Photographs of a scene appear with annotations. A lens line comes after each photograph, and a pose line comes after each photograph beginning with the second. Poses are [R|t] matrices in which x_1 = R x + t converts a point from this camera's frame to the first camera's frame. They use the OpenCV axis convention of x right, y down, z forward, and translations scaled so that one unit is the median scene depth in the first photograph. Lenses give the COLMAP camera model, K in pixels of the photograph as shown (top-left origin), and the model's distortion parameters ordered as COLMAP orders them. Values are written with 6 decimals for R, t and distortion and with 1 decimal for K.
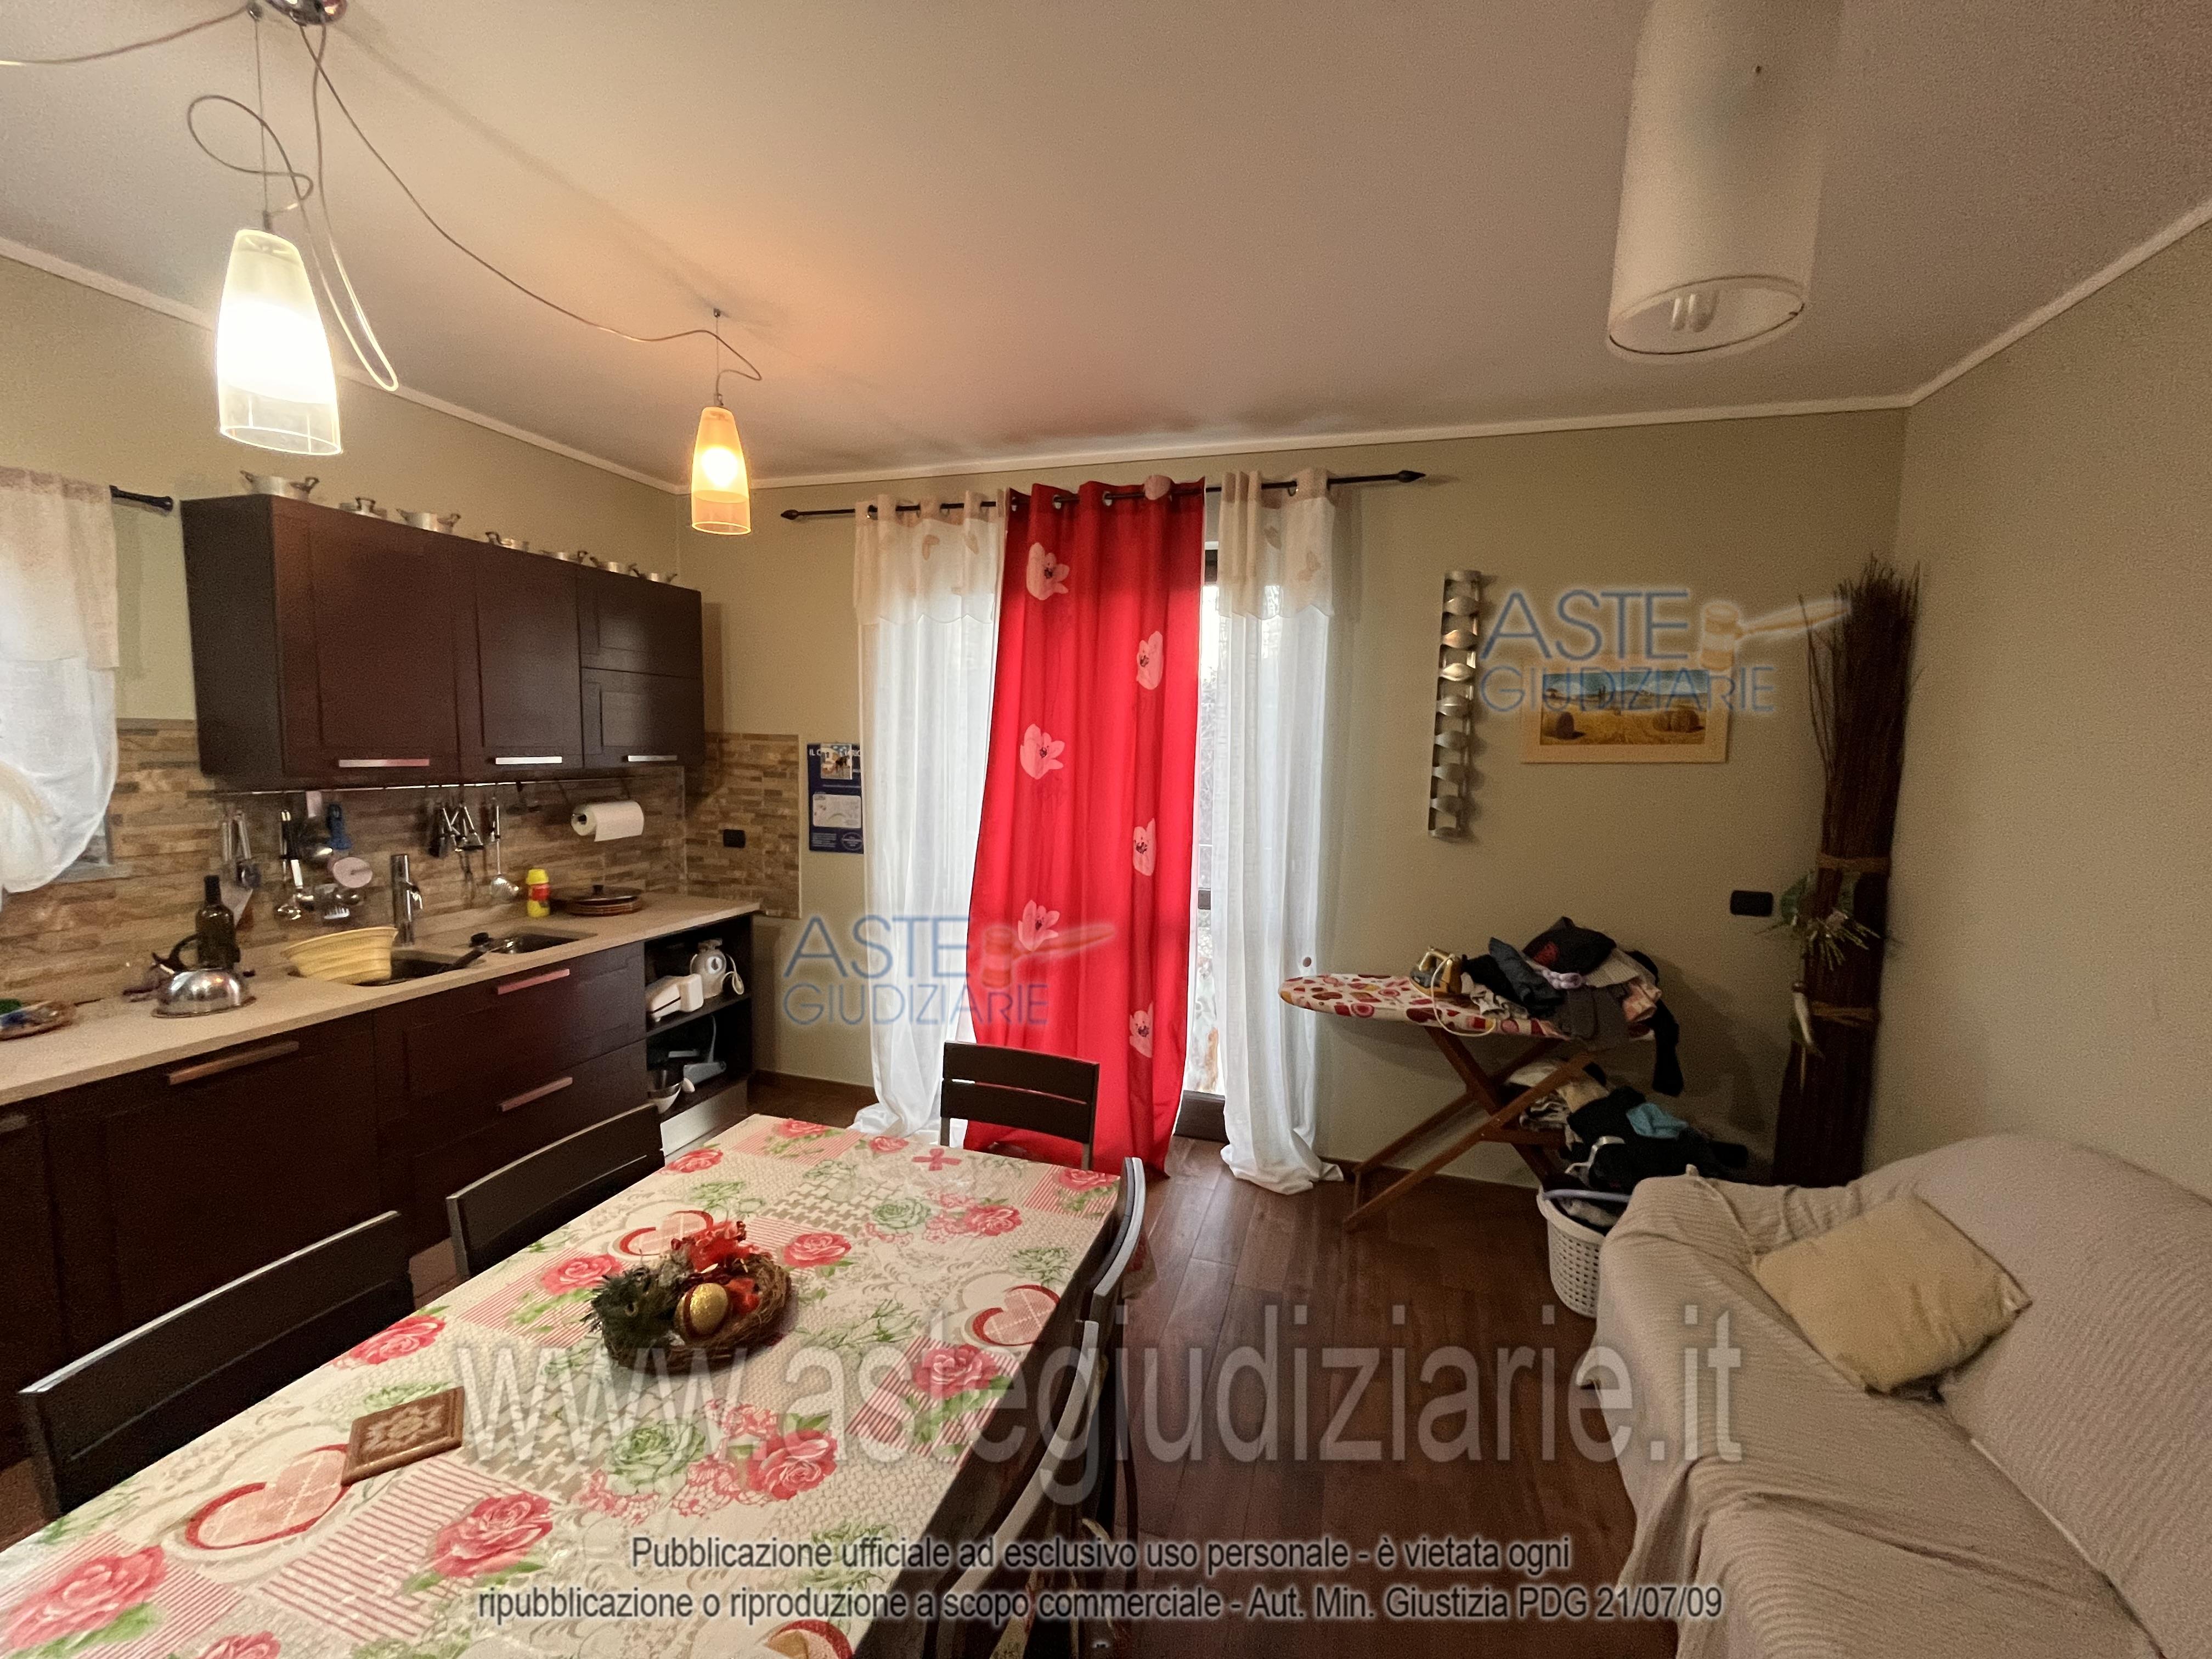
lens RADIAL K [[895.4, 0, 1106.0], [0, 895.4, 829.5], [0, 0, 1]] dist [-0.000045, -0.000233]
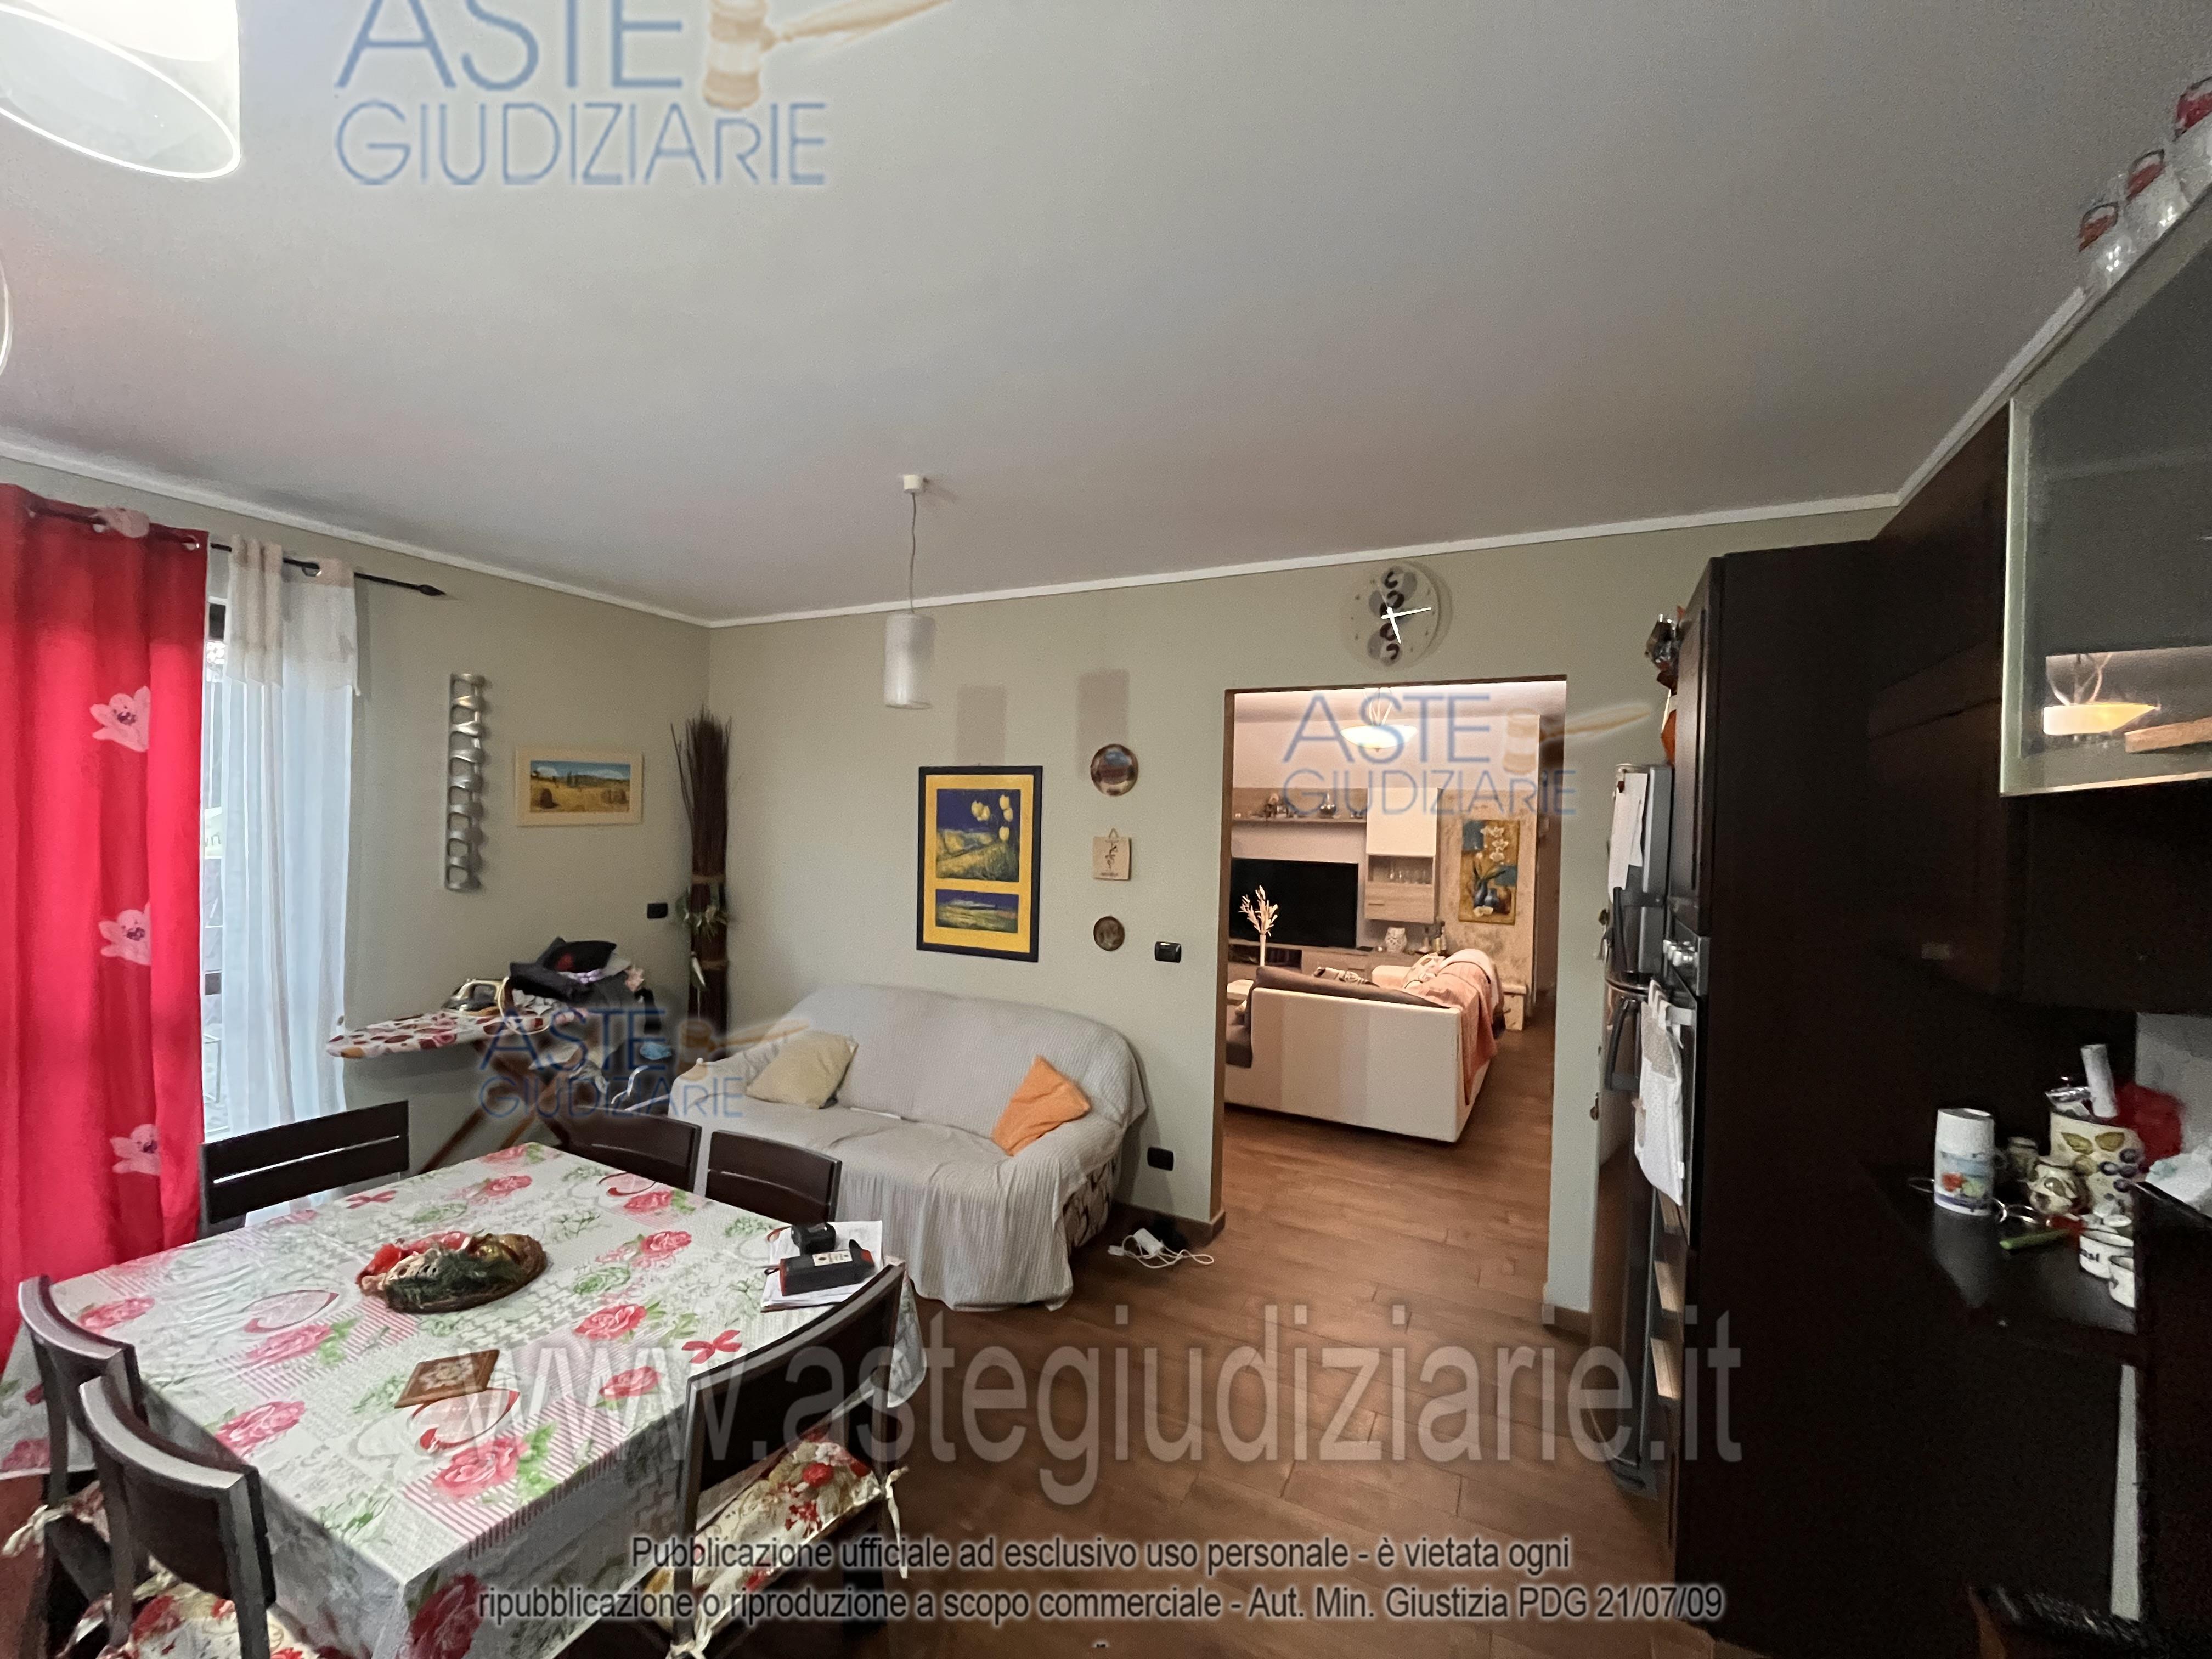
lens RADIAL K [[895.4, 0, 1106.0], [0, 895.4, 829.5], [0, 0, 1]] dist [-0.000045, -0.000233]
pose [[0.175836, -0.027054, 0.984048, -0.727525], [0.079116, 0.996777, 0.013267, -0.019874], [-0.981235, 0.075521, 0.177410, -0.082349]]
